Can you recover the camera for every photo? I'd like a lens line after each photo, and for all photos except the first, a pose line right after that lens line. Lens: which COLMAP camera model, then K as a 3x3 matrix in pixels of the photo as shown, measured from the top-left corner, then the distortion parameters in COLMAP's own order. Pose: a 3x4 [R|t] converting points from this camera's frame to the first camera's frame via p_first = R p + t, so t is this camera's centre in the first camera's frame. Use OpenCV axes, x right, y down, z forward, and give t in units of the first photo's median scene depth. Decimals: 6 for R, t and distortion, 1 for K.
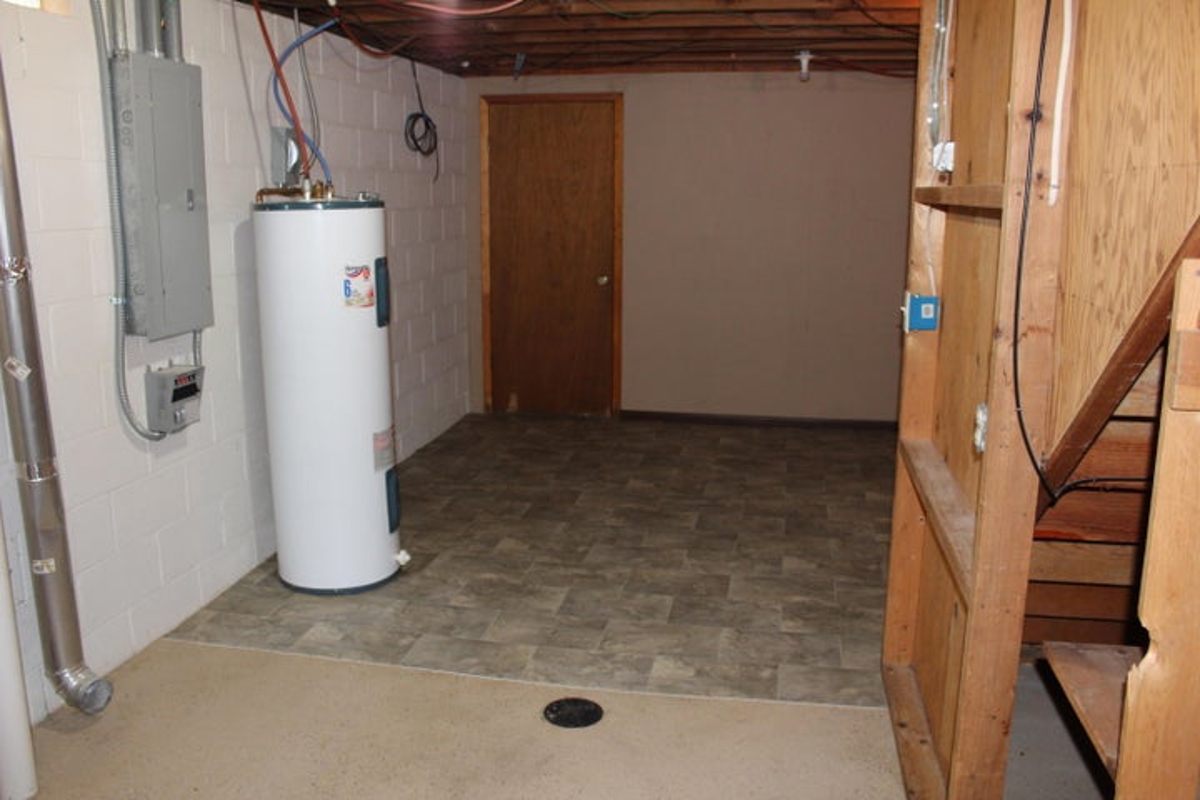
lens RADIAL K [[1009.9, 0, 600.0], [0, 1009.9, 400.0], [0, 0, 1]] dist [-0.122944, 0.004019]
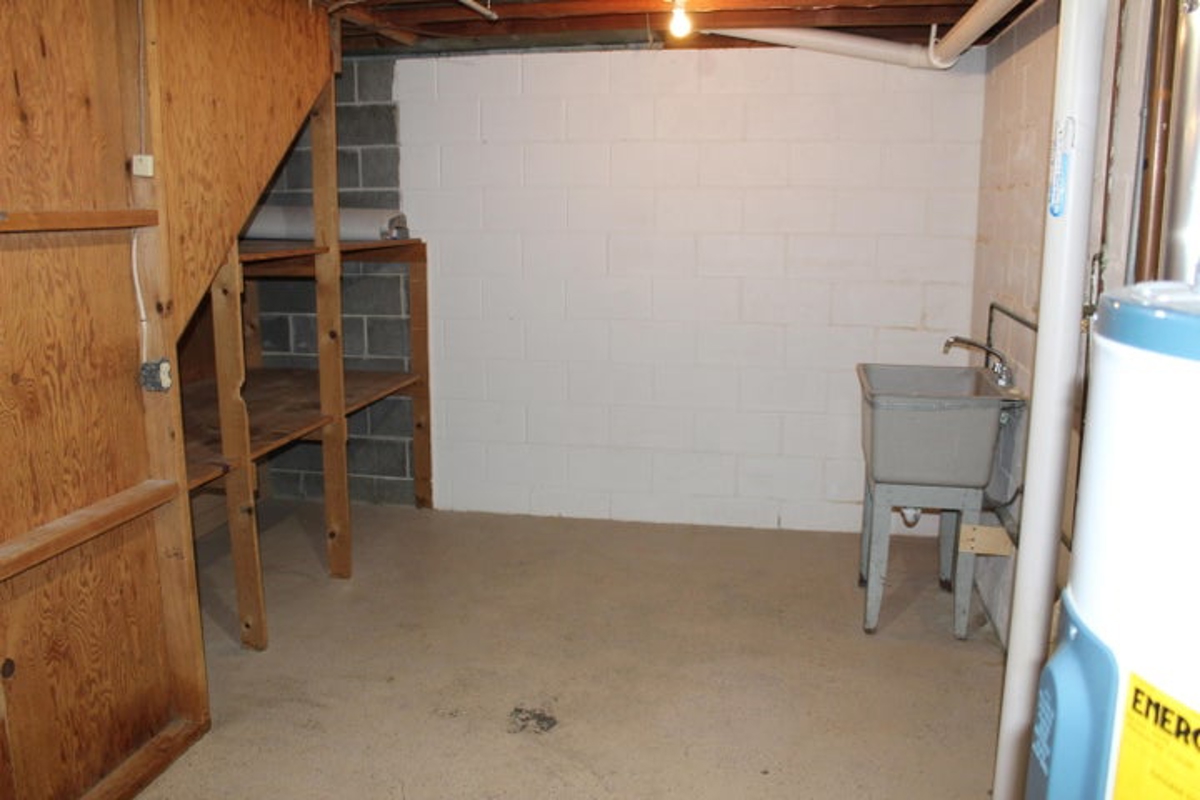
lens RADIAL K [[1009.9, 0, 600.0], [0, 1009.9, 400.0], [0, 0, 1]] dist [-0.122944, 0.004019]
pose [[-0.999893, -0.010466, 0.010225, -0.144630], [-0.005787, 0.924721, 0.380602, -0.252374], [-0.013439, 0.380502, -0.924683, 1.197067]]
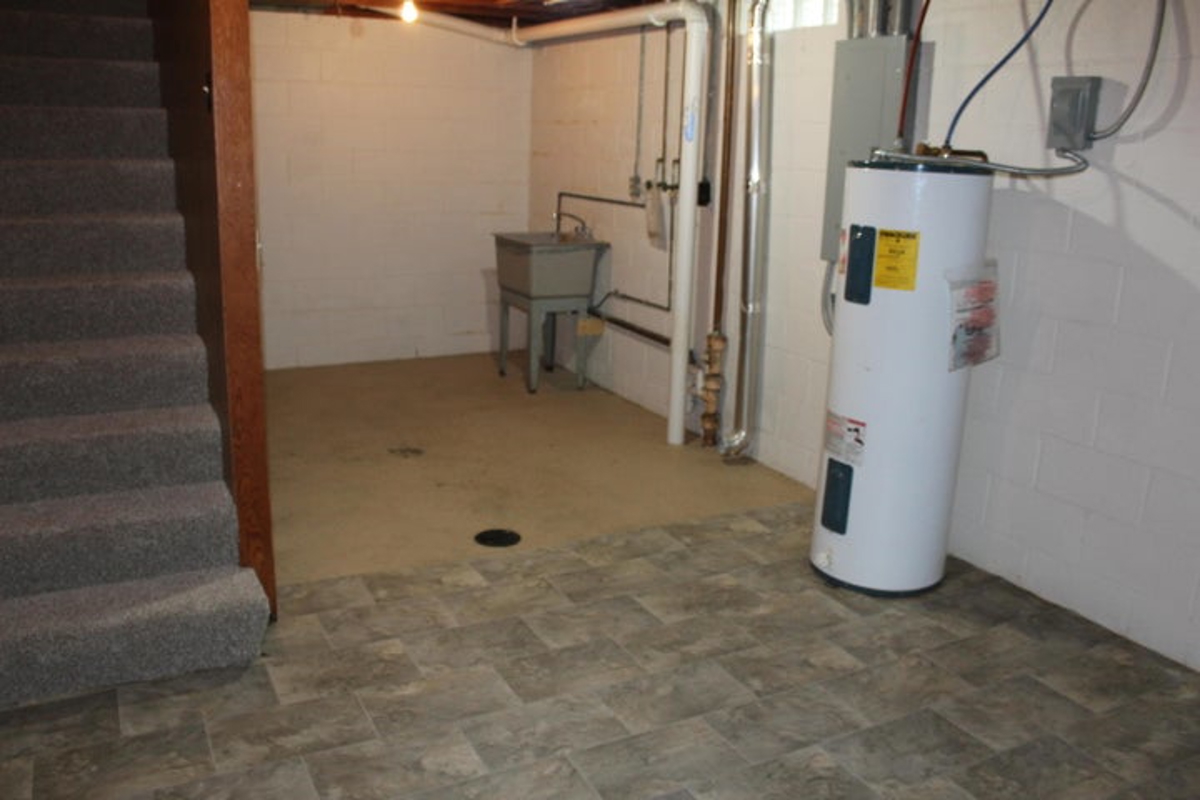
lens RADIAL K [[1009.9, 0, 600.0], [0, 1009.9, 400.0], [0, 0, 1]] dist [-0.122944, 0.004019]
pose [[-0.785978, 0.126478, -0.605180, 0.537601], [-0.158104, 0.905186, 0.394515, -0.328281], [0.597697, 0.405761, -0.691459, 1.600918]]
